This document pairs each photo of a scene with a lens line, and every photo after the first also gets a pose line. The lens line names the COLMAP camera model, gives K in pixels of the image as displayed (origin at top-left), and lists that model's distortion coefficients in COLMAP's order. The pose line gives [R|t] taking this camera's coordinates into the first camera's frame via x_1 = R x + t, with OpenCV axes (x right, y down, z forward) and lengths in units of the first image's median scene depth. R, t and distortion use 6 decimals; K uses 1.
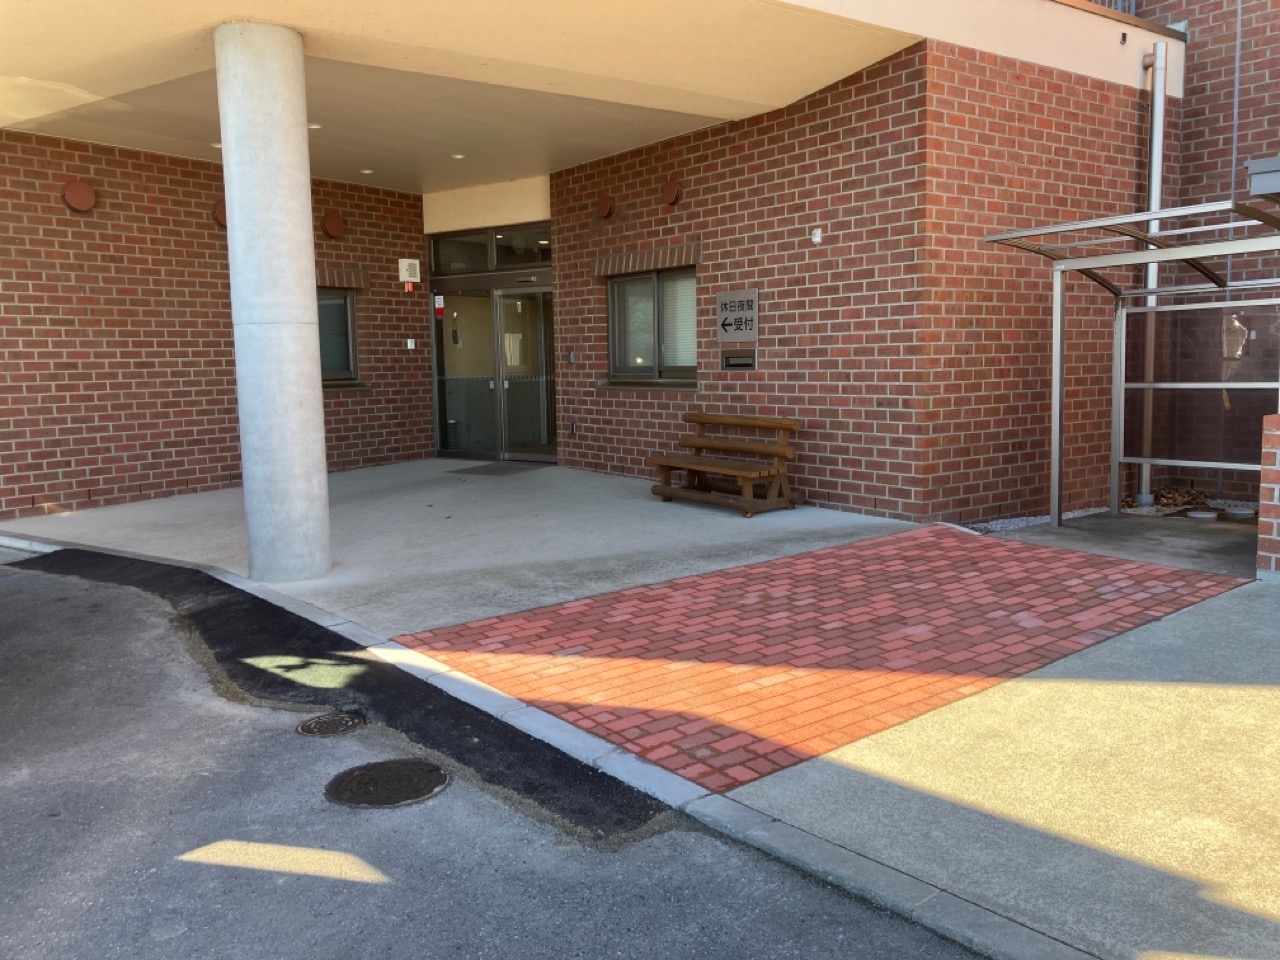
lens RADIAL K [[1025.8, 0, 638.3], [0, 1025.8, 483.7], [0, 0, 1]] dist [-0.005215, -0.006426]
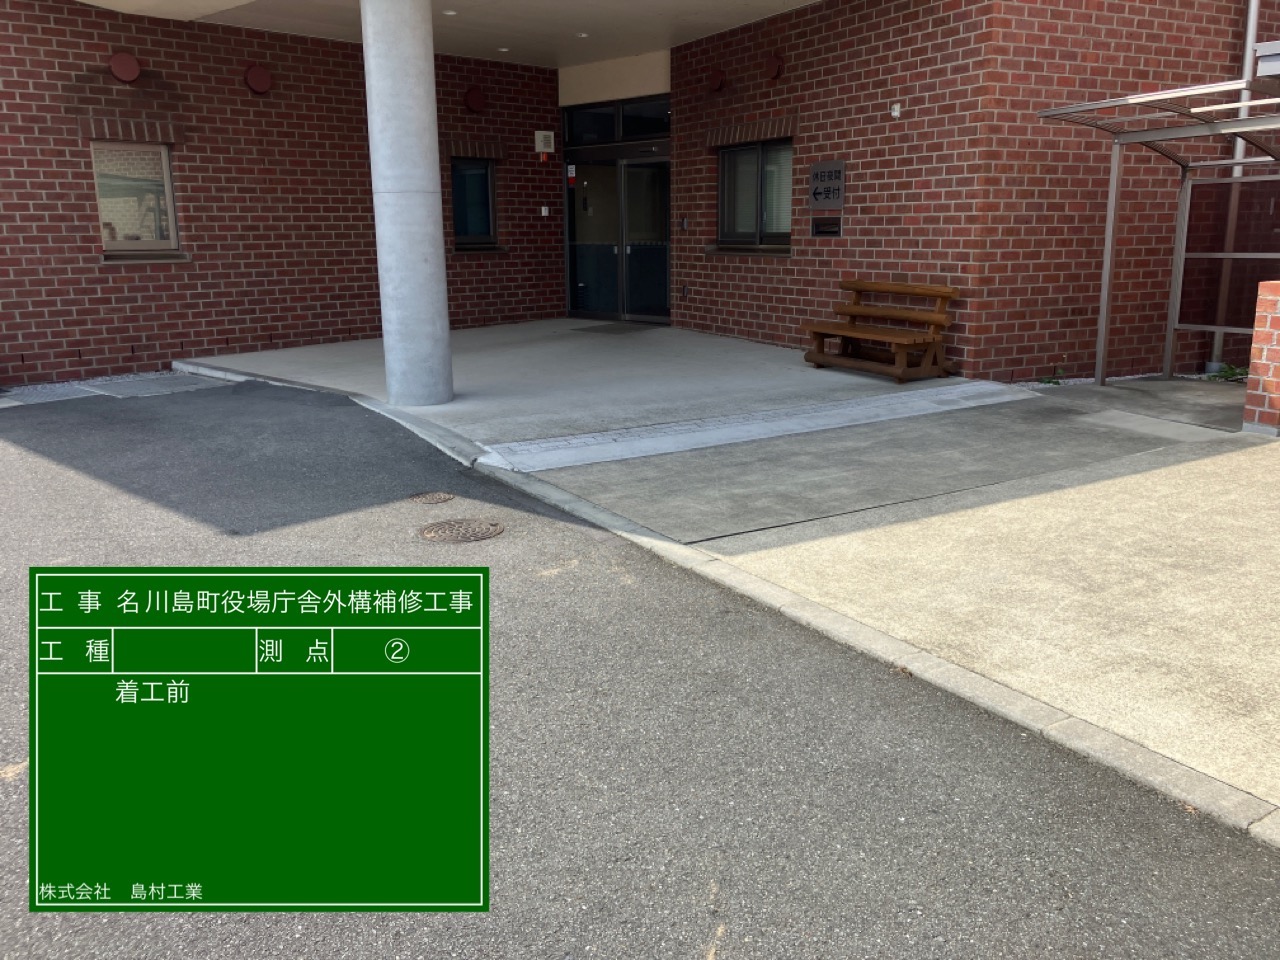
lens RADIAL K [[1025.8, 0, 638.3], [0, 1025.8, 483.7], [0, 0, 1]] dist [-0.005215, -0.006426]
pose [[0.987826, 0.045767, -0.148677, 0.078185], [-0.027156, 0.991801, 0.124876, 0.019347], [0.153173, -0.119319, 0.980969, -0.137268]]
